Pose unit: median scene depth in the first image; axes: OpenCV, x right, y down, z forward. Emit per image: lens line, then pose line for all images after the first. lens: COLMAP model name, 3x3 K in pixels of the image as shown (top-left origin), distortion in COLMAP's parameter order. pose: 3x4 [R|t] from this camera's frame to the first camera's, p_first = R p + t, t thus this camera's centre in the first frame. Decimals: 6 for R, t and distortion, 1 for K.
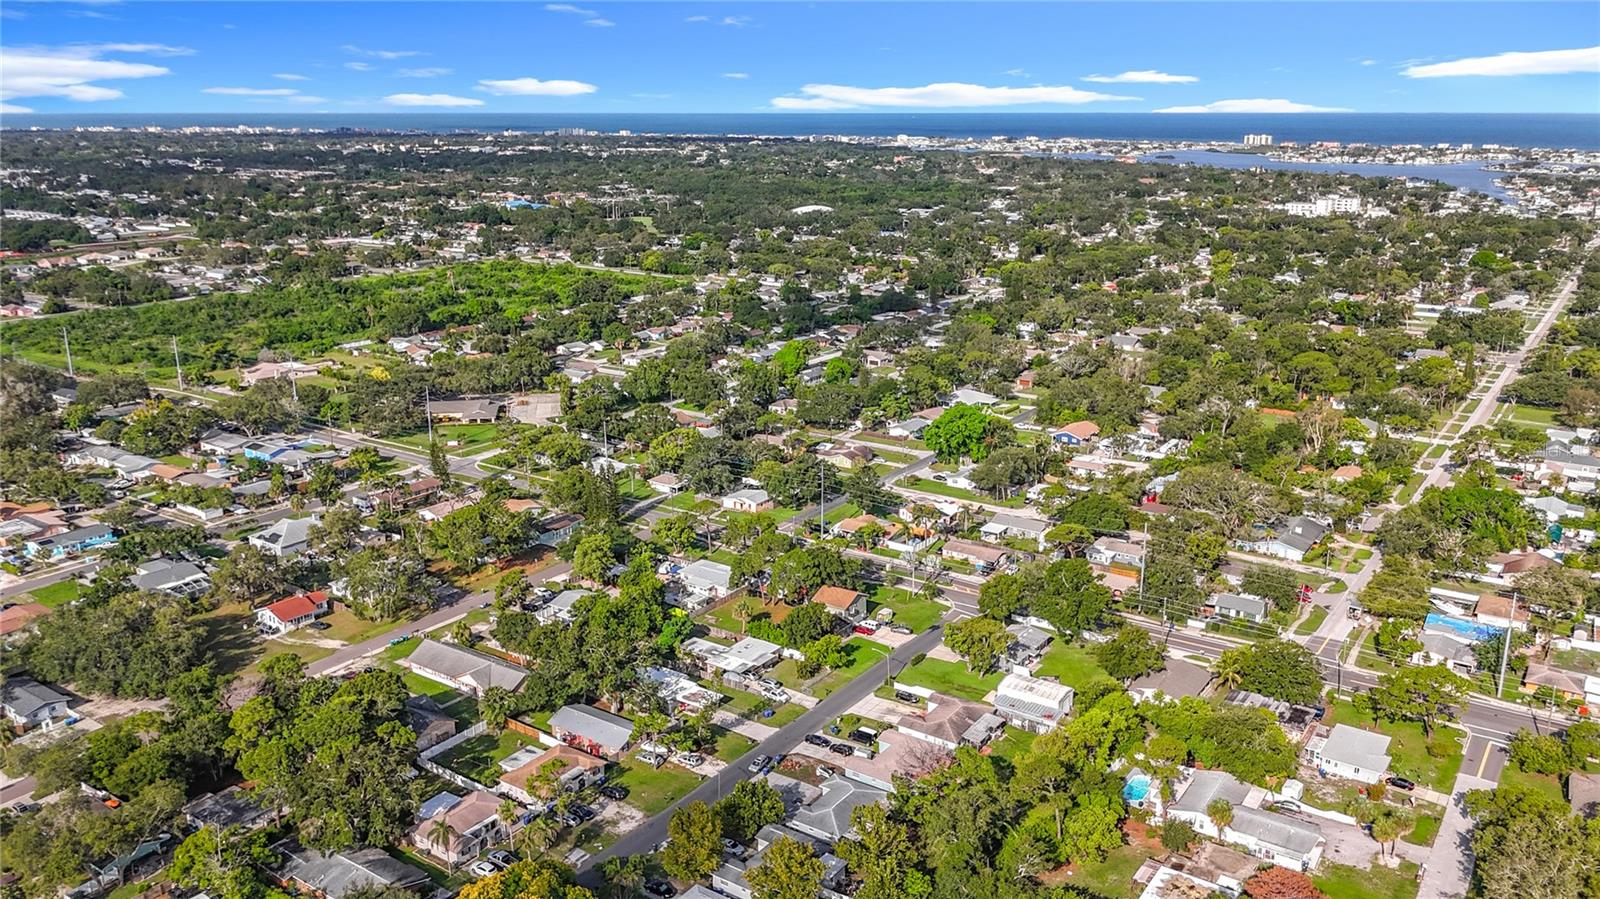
lens RADIAL K [[1216.1, 0, 787.2], [0, 1216.1, 447.0], [0, 0, 1]] dist [0.085292, -0.149308]
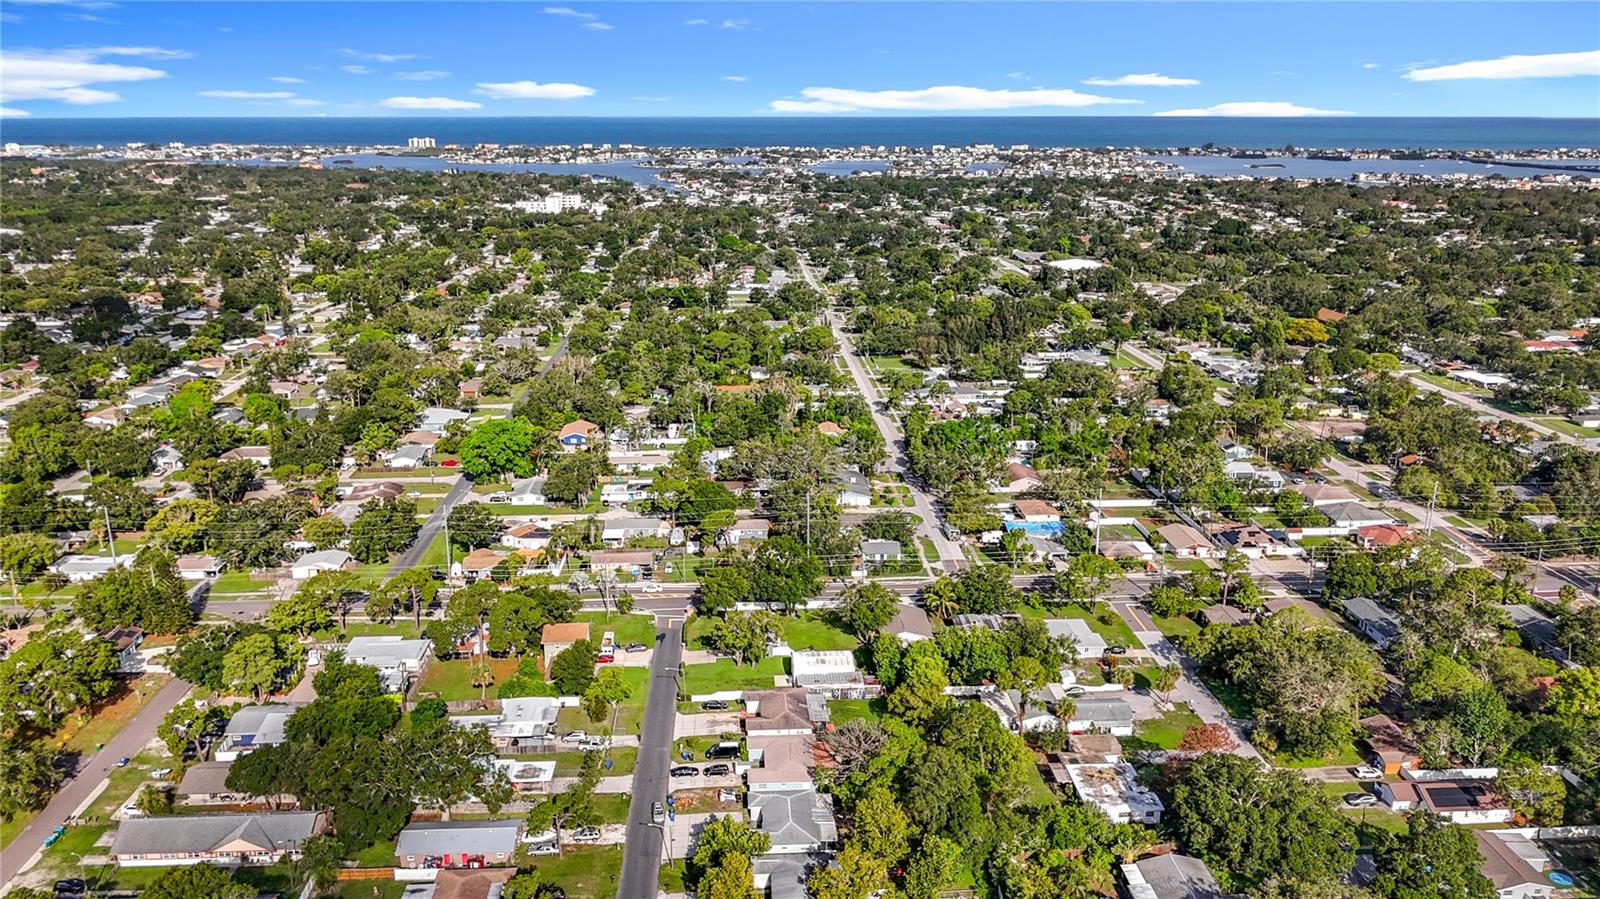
lens RADIAL K [[1216.1, 0, 787.2], [0, 1216.1, 447.0], [0, 0, 1]] dist [0.085292, -0.149308]
pose [[0.798545, -0.163700, 0.579249, -0.301232], [0.165281, 0.984953, 0.050500, -0.032039], [-0.578799, 0.055412, 0.813585, 0.112955]]
